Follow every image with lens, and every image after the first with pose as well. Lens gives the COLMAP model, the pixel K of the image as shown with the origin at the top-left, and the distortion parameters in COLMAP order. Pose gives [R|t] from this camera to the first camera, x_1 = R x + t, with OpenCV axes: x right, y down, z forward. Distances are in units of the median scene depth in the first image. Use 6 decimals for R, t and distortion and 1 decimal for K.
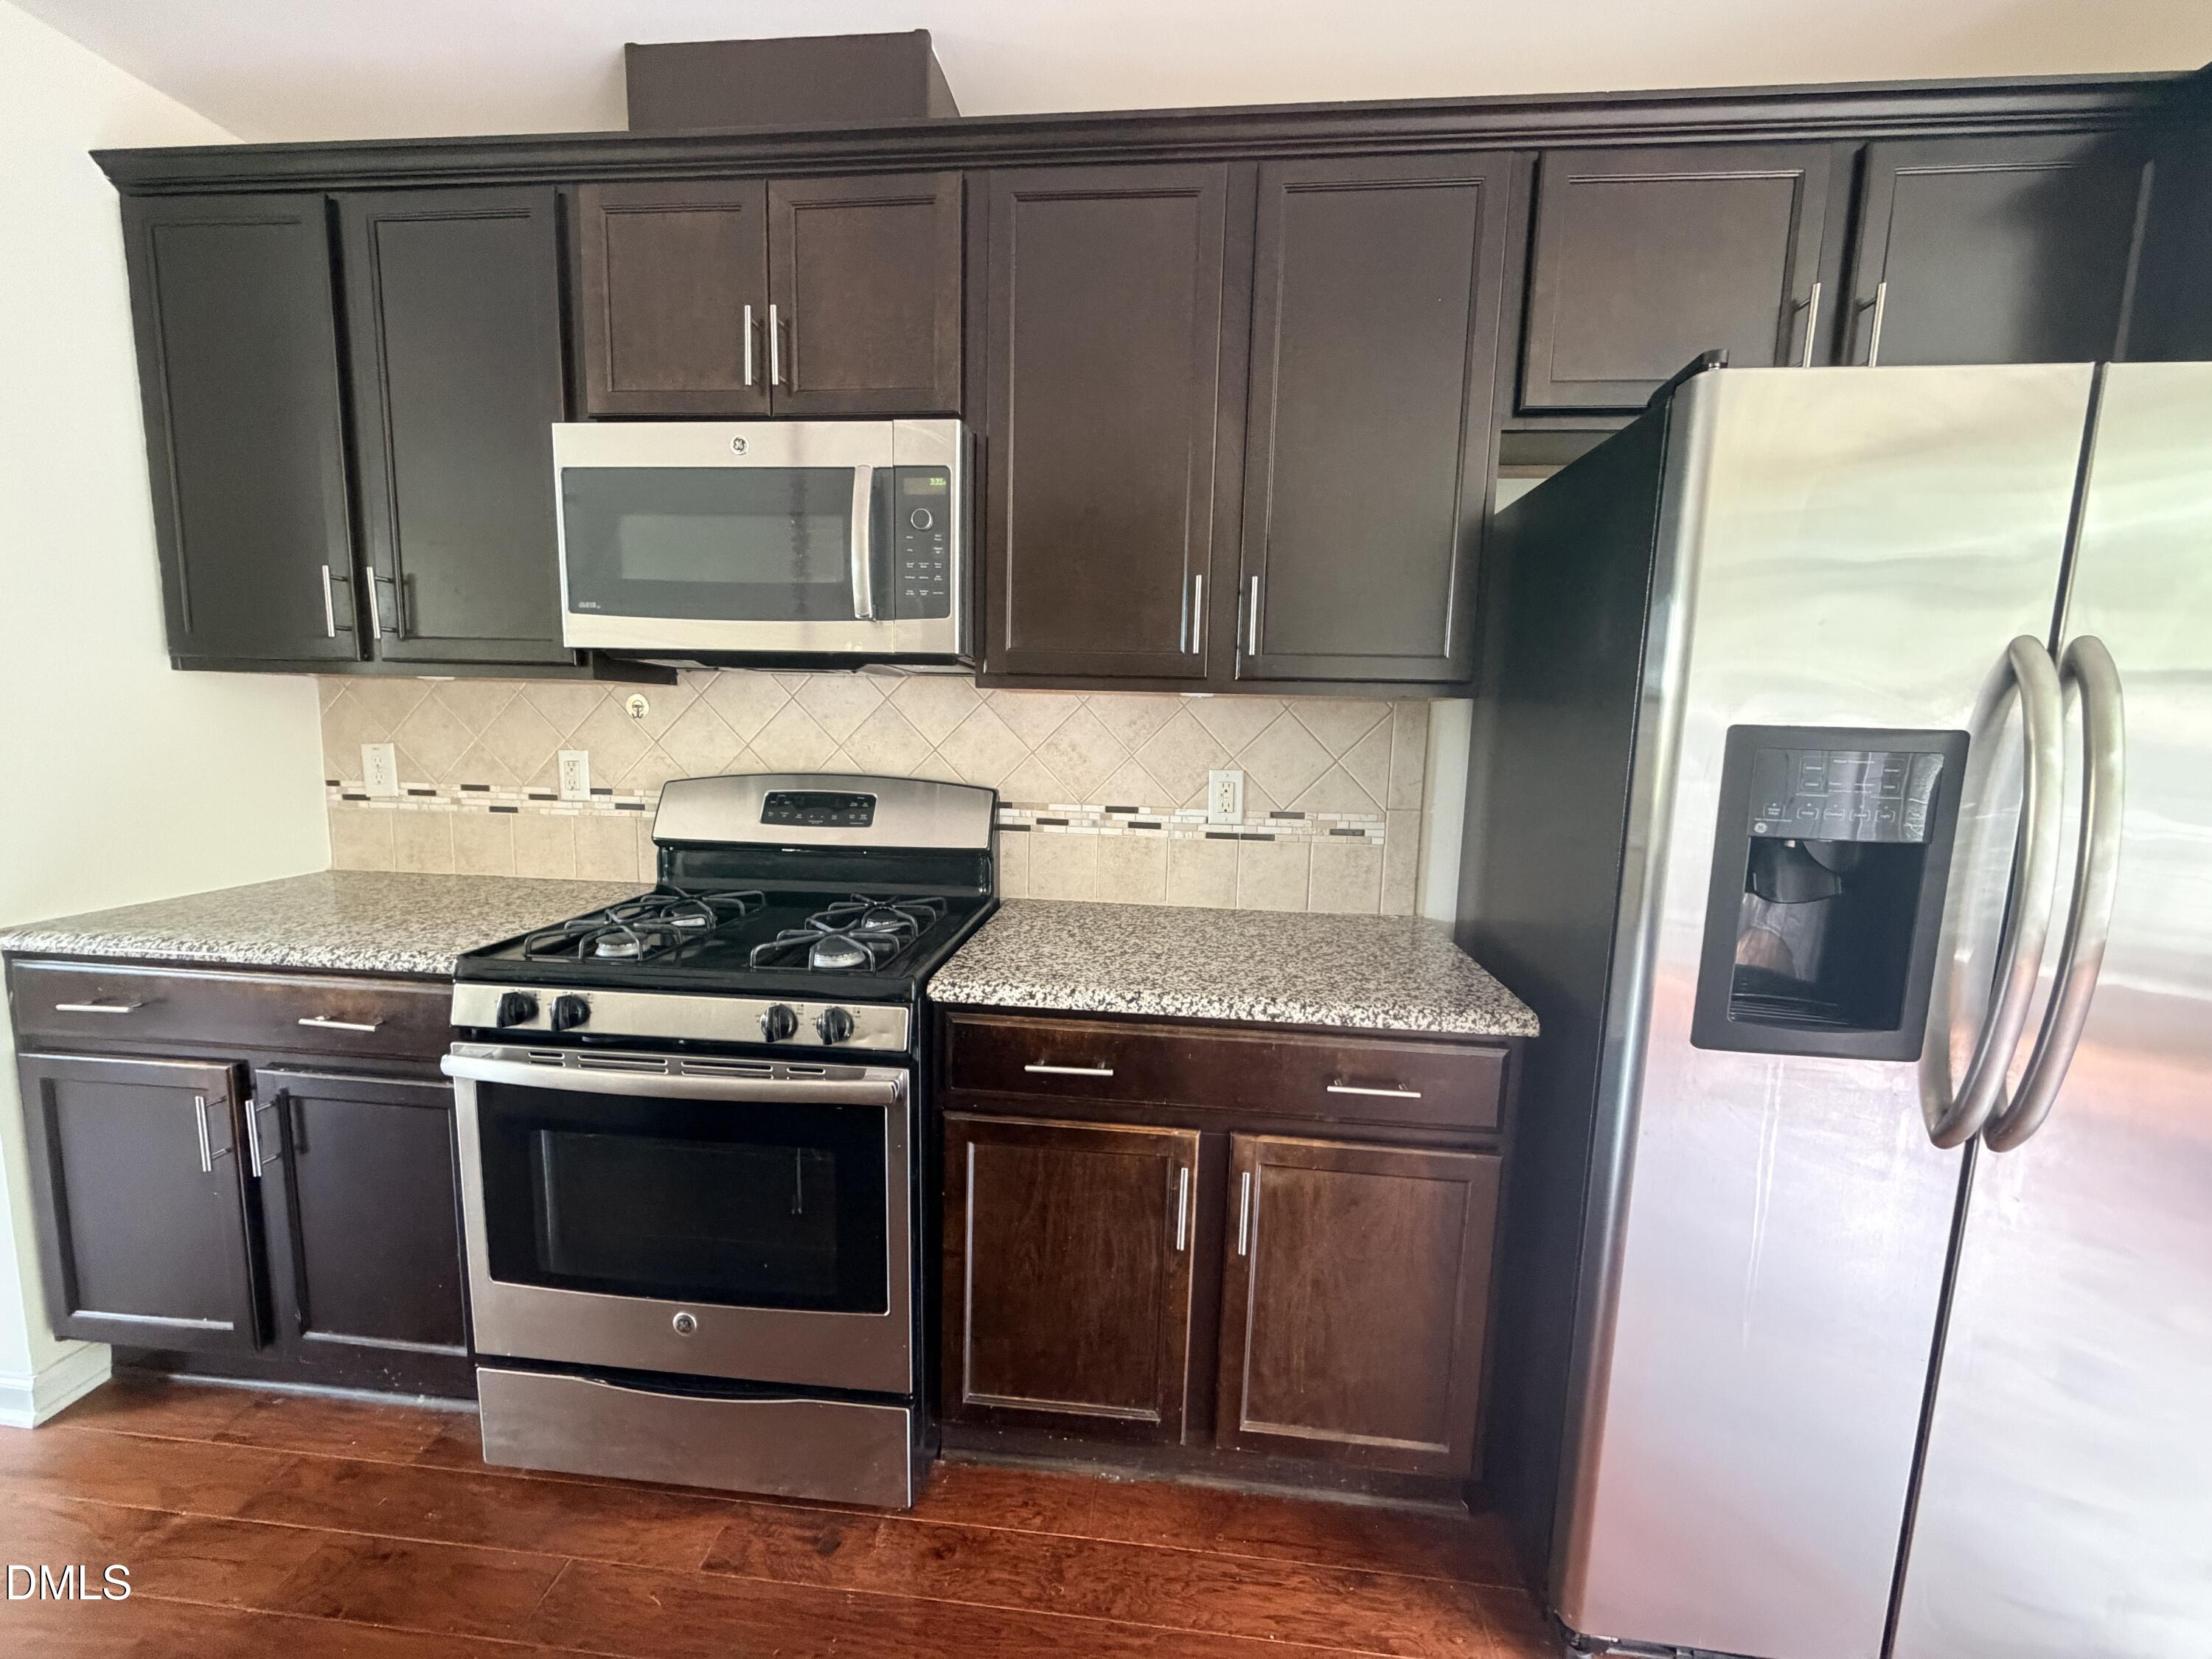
lens RADIAL K [[876.0, 0, 1106.0], [0, 876.0, 829.5], [0, 0, 1]] dist [0.003834, 0.000156]
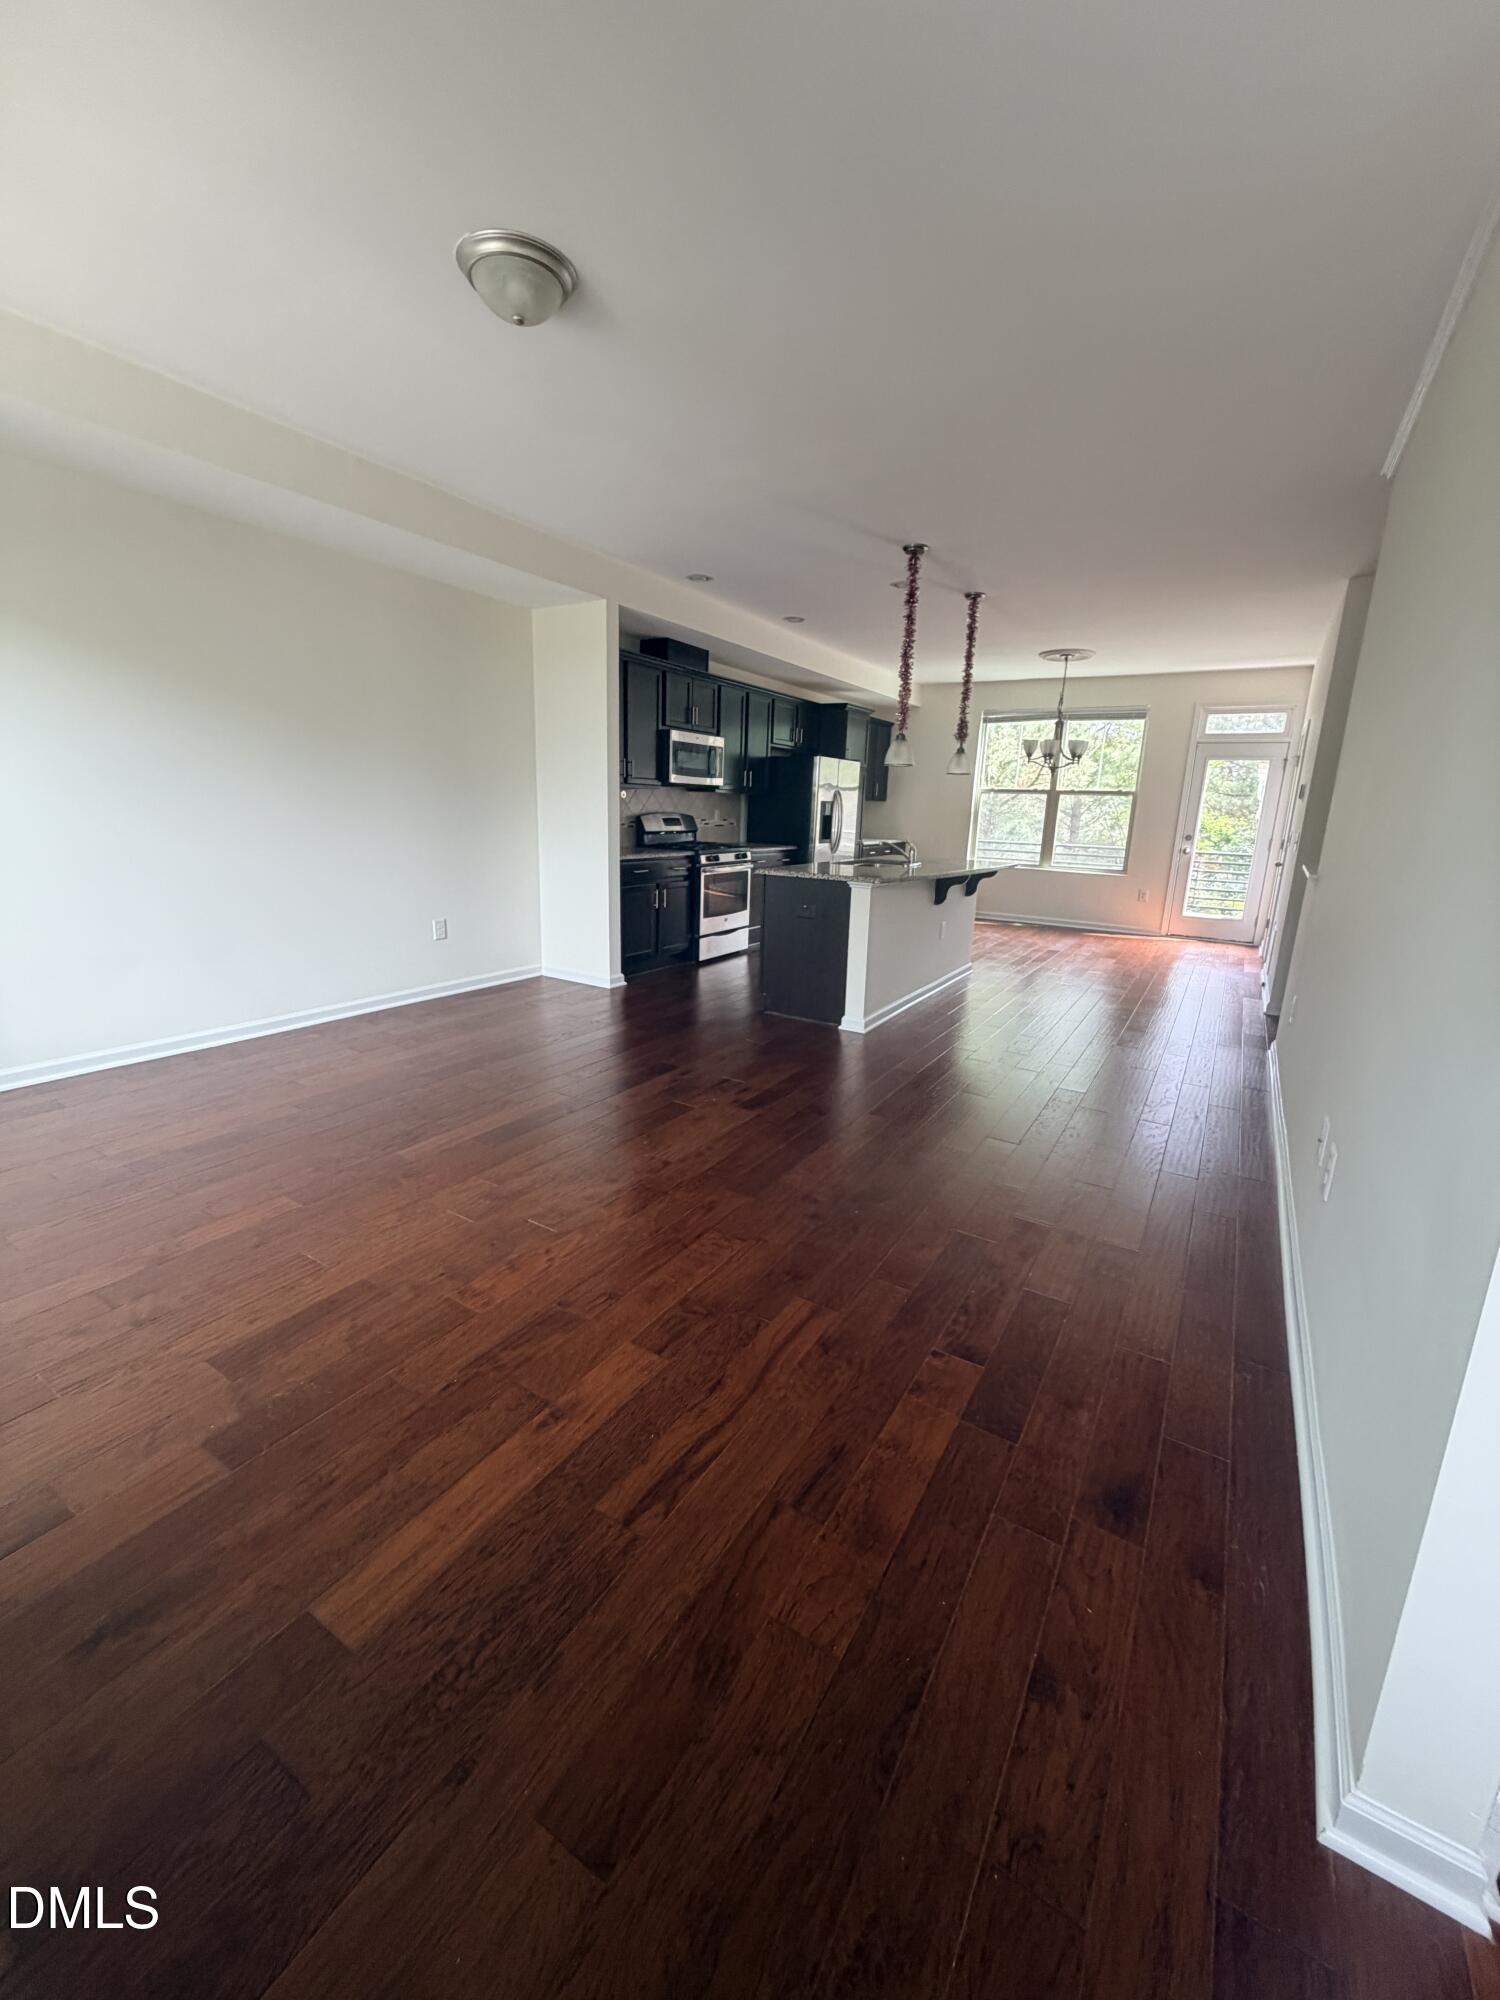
lens RADIAL K [[792.1, 0, 750.0], [0, 792.1, 993.4], [0, 0, 1]] dist [0.003834, 0.000156]
pose [[0.438237, -0.219339, 0.871687, -4.205908], [0.101326, 0.975644, 0.194556, 0.086350], [-0.893130, 0.003063, 0.449788, -1.109216]]
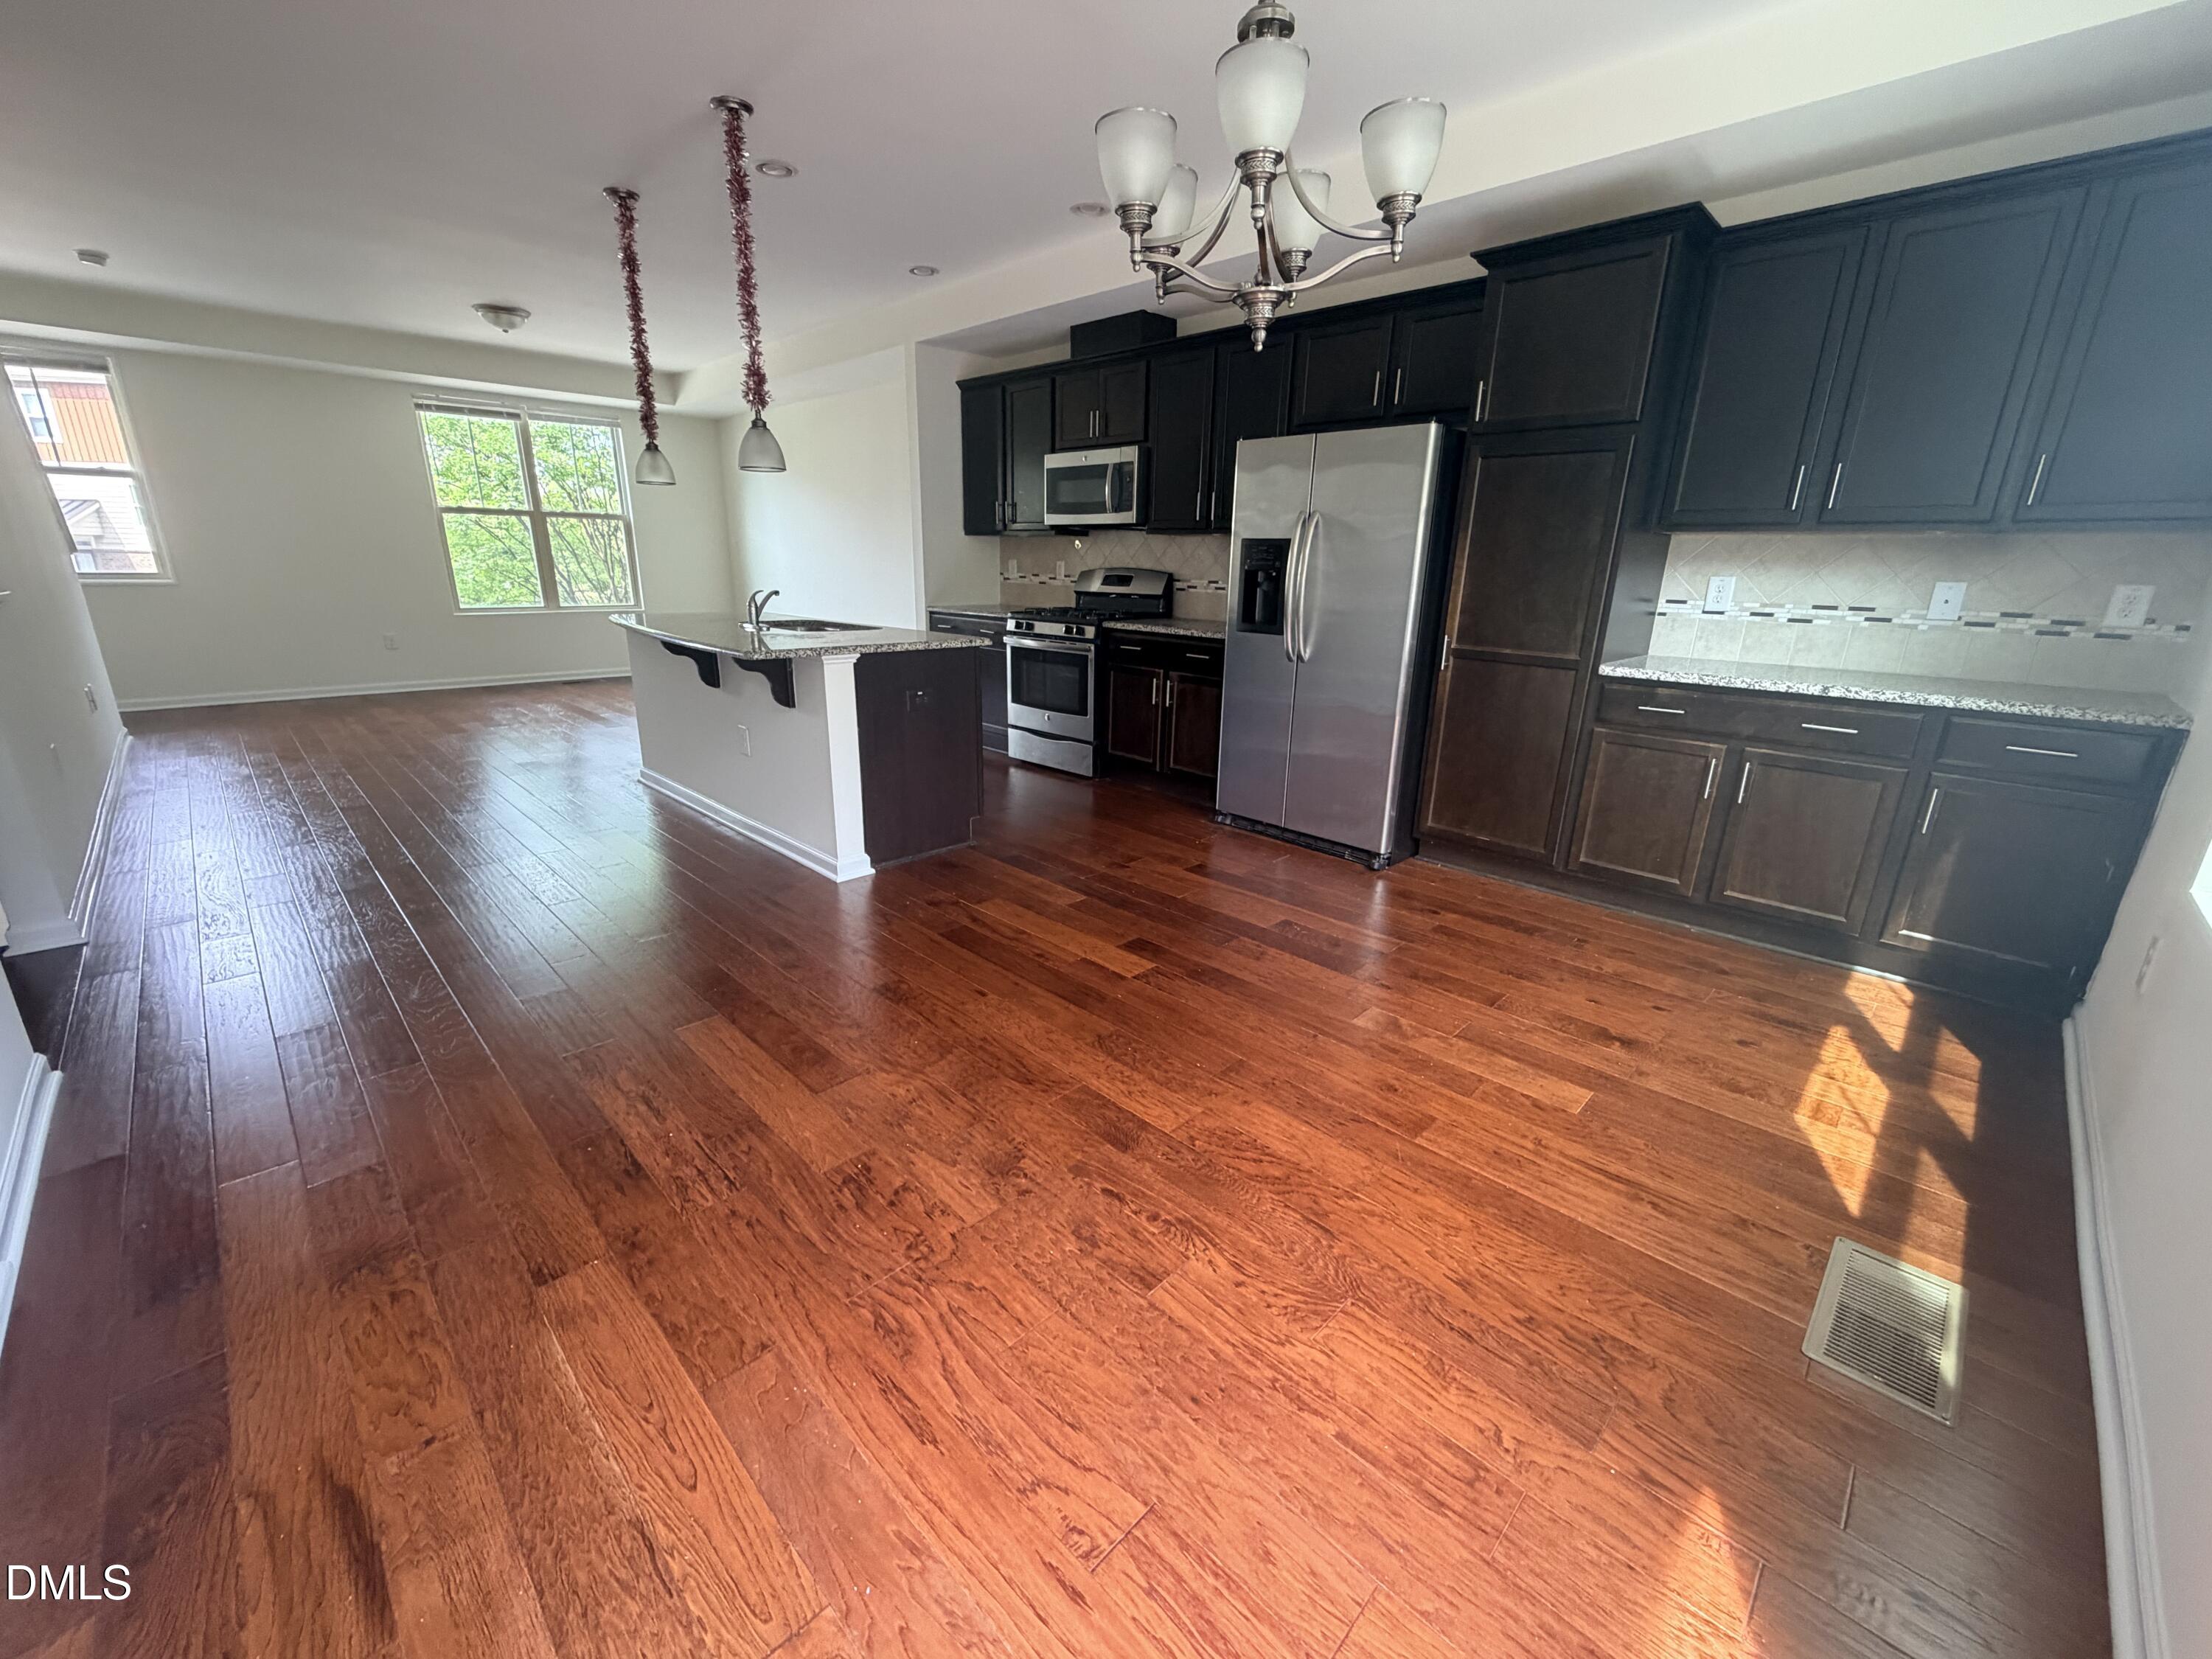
lens RADIAL K [[876.0, 0, 1106.0], [0, 876.0, 829.5], [0, 0, 1]] dist [0.003834, 0.000156]
pose [[0.778755, 0.175948, -0.602149, 1.833907], [-0.083007, 0.980323, 0.179098, 0.321151], [0.621813, -0.089491, 0.778036, -1.599289]]
